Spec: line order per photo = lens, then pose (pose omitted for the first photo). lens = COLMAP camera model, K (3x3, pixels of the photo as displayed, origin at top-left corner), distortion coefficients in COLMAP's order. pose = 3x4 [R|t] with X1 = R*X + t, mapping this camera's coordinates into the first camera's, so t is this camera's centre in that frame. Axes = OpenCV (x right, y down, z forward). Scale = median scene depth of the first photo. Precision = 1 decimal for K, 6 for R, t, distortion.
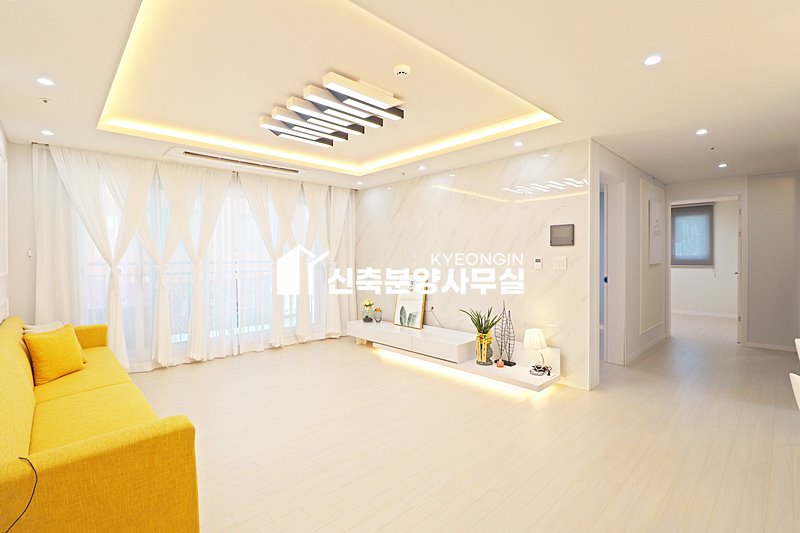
lens RADIAL K [[369.9, 0, 401.1], [0, 369.9, 261.9], [0, 0, 1]] dist [-0.007051, -0.010010]
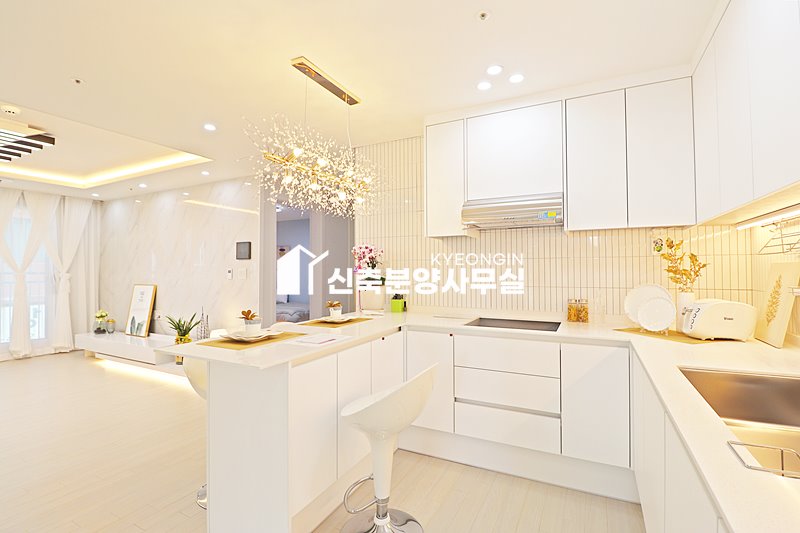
lens RADIAL K [[369.9, 0, 405.5], [0, 369.9, 262.1], [0, 0, 1]] dist [-0.007051, -0.010010]
pose [[0.942299, 0.008963, 0.334651, 0.482722], [0.002556, 0.999420, -0.033965, 0.007325], [-0.334762, 0.032861, 0.941730, -0.291227]]
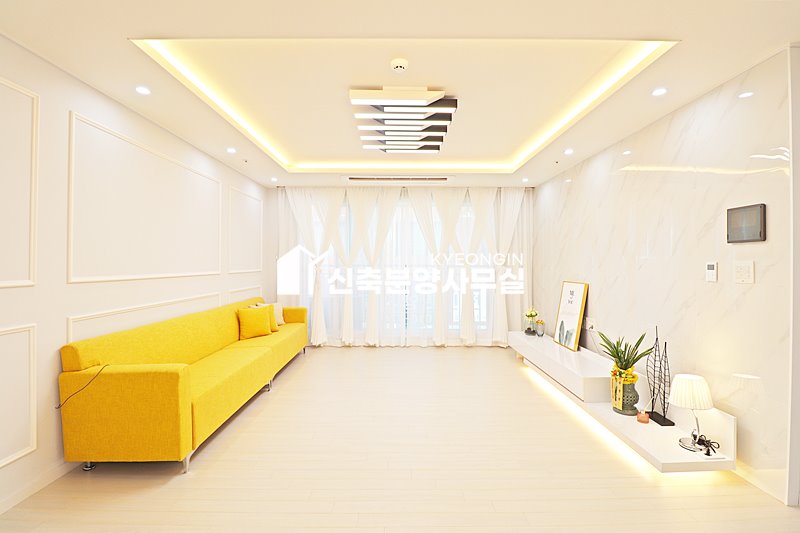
lens RADIAL K [[369.9, 0, 400.6], [0, 369.9, 261.3], [0, 0, 1]] dist [-0.007051, -0.010010]
pose [[0.731016, 0.002919, -0.682354, 0.390193], [-0.014495, 0.999832, -0.011251, 0.001004], [0.682206, 0.018116, 0.730935, 0.183810]]
